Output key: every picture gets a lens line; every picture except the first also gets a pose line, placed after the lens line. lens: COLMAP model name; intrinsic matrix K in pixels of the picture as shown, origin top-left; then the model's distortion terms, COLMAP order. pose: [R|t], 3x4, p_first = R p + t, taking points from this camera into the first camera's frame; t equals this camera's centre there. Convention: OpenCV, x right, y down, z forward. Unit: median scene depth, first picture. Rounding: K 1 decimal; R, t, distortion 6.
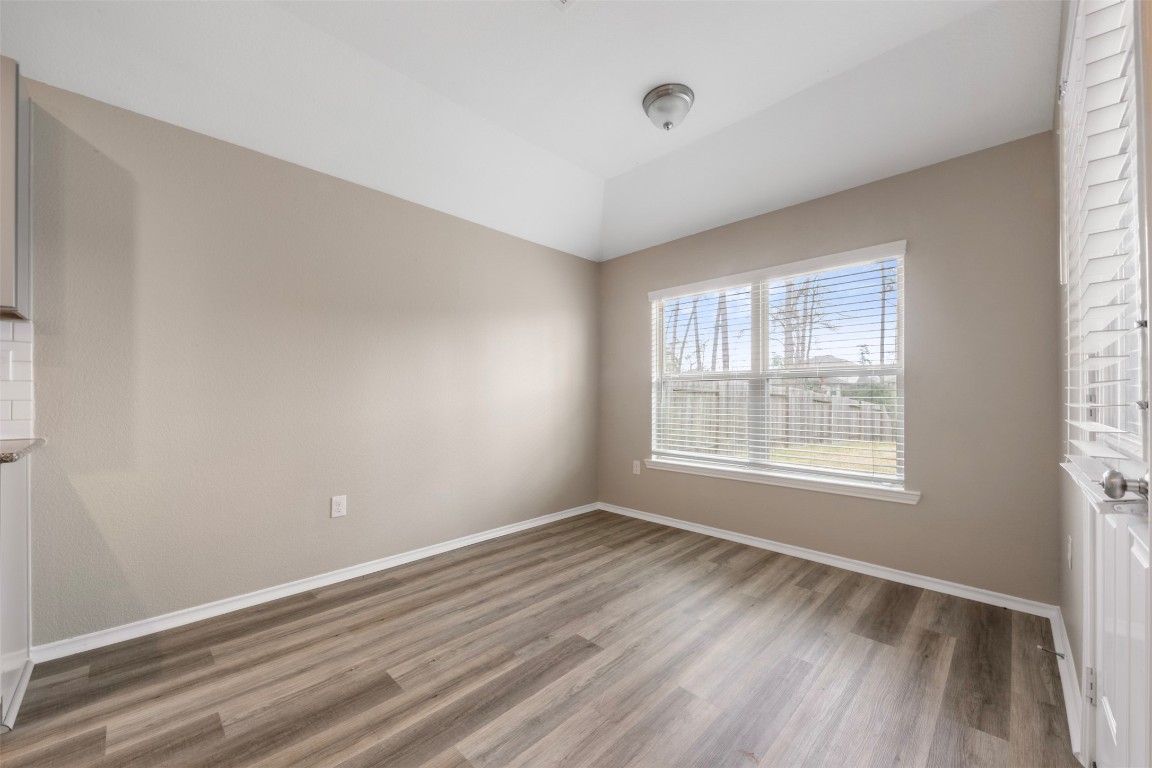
lens RADIAL K [[441.8, 0, 571.6], [0, 441.8, 400.1], [0, 0, 1]] dist [0.007852, -0.000958]
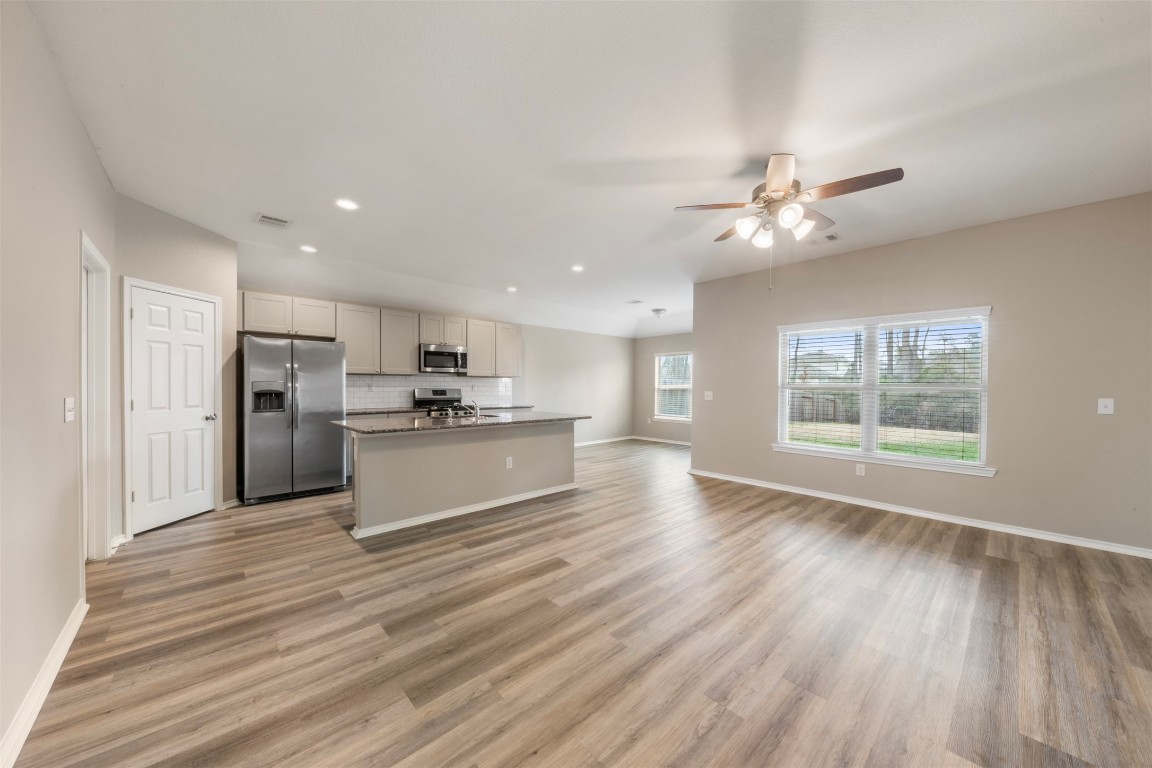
lens RADIAL K [[408.8, 0, 574.1], [0, 408.8, 386.4], [0, 0, 1]] dist [0.007842, -0.004598]
pose [[0.998892, 0.008048, -0.046370, -0.231251], [-0.008263, 0.999956, -0.004448, -0.042306], [0.046332, 0.004826, 0.998914, -1.735161]]
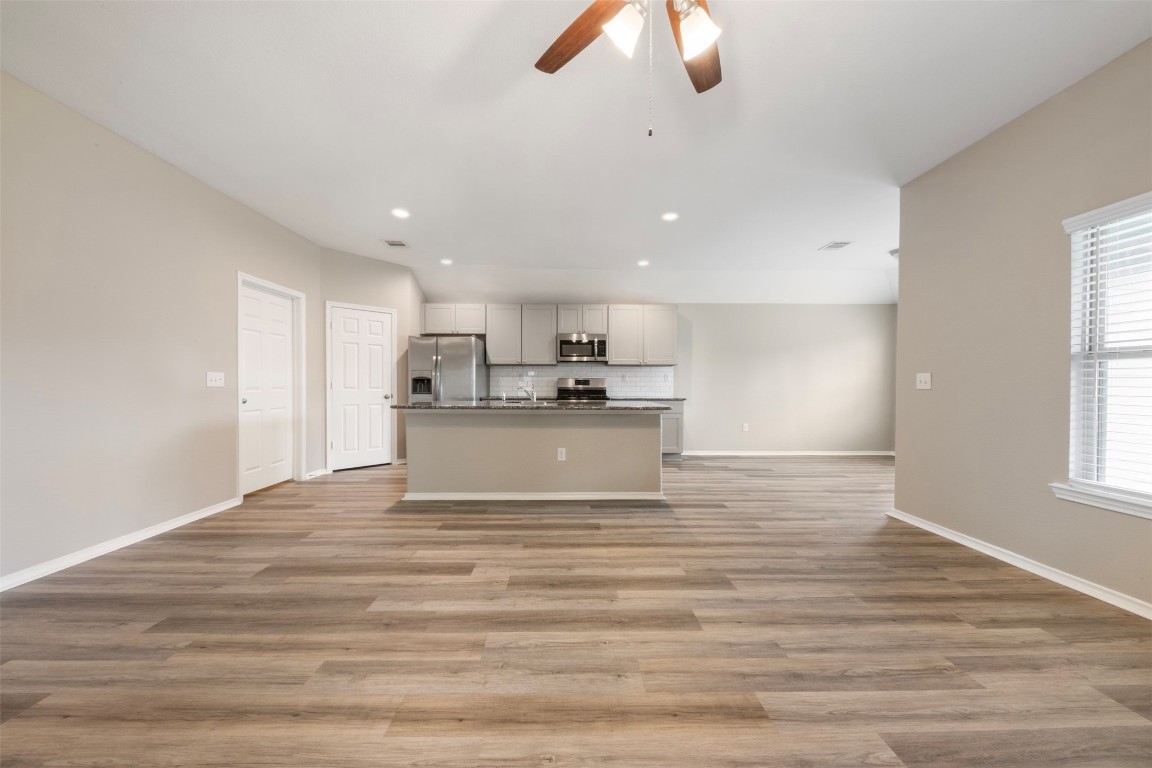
lens RADIAL K [[408.8, 0, 569.9], [0, 408.8, 388.8], [0, 0, 1]] dist [0.007842, -0.004598]
pose [[0.711072, 0.009403, -0.703056, 0.367309], [-0.010880, 0.999938, 0.002369, 0.010974], [0.703035, 0.005965, 0.711130, -1.222292]]
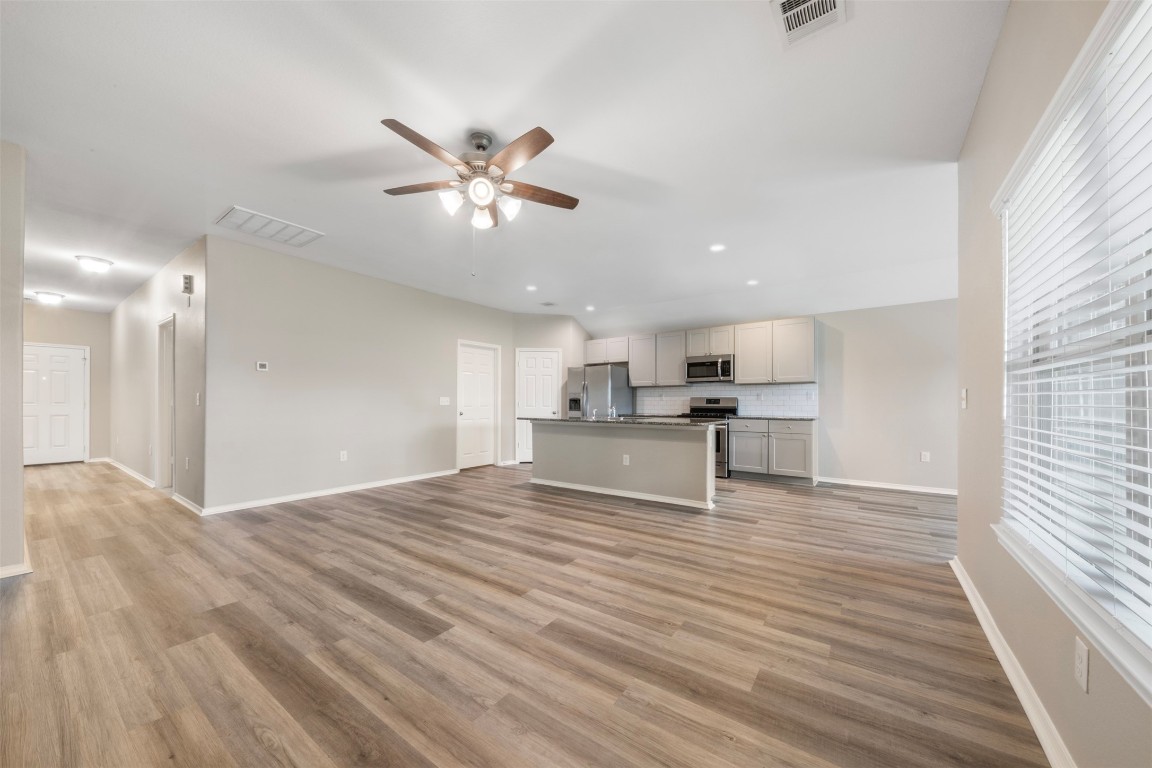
lens RADIAL K [[408.8, 0, 568.1], [0, 408.8, 394.6], [0, 0, 1]] dist [0.007842, -0.004598]
pose [[0.146193, -0.020611, -0.989041, 0.962627], [-0.011816, 0.999675, -0.022579, 0.005064], [0.989185, 0.014988, 0.145902, -0.804186]]
